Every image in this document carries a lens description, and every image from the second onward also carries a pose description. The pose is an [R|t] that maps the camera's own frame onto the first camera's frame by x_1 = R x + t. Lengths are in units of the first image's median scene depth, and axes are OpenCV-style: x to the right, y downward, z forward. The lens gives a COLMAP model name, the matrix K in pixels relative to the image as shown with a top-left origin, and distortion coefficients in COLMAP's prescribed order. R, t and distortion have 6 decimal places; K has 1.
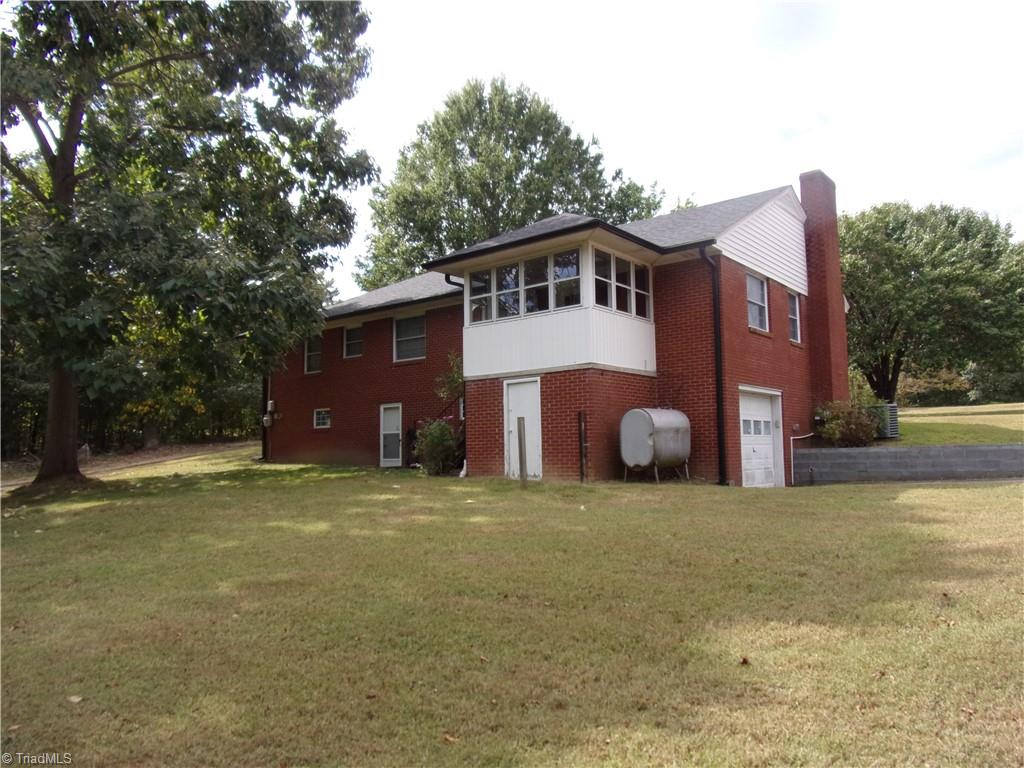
lens RADIAL K [[728.4, 0, 512.0], [0, 728.4, 384.0], [0, 0, 1]] dist [-0.001310, -0.000356]
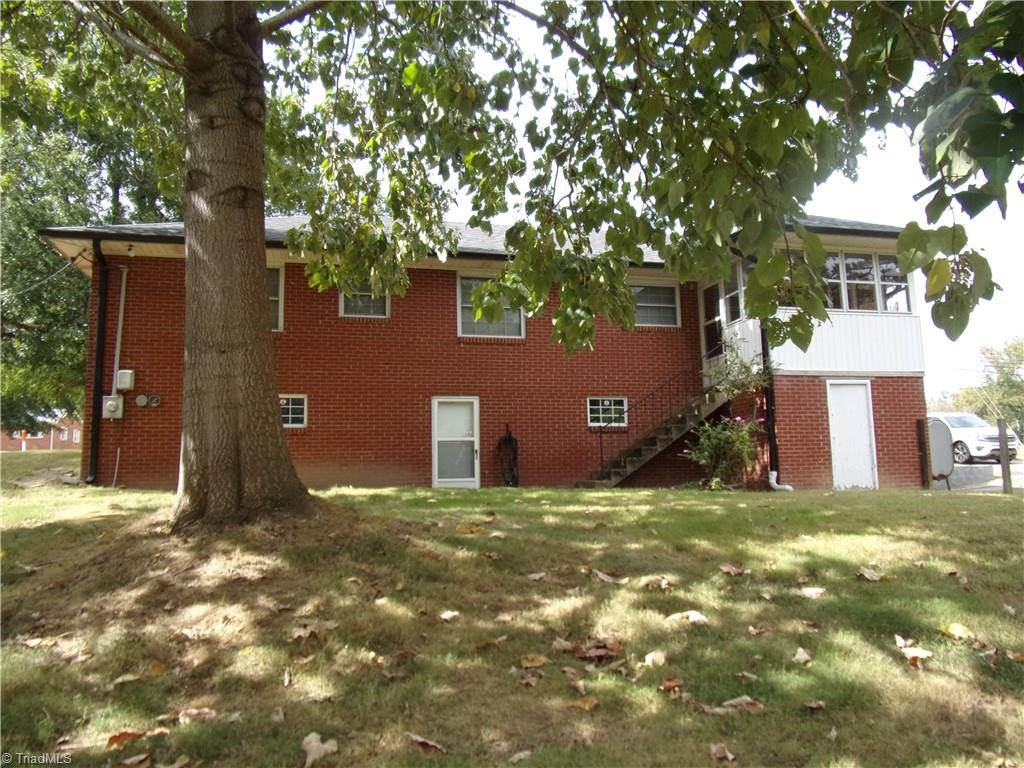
lens RADIAL K [[728.4, 0, 512.0], [0, 728.4, 384.0], [0, 0, 1]] dist [-0.001310, -0.000356]
pose [[0.618117, 0.112392, 0.778010, -0.916827], [-0.062072, 0.993614, -0.094223, 0.105282], [-0.783631, 0.009948, 0.621147, 0.749899]]
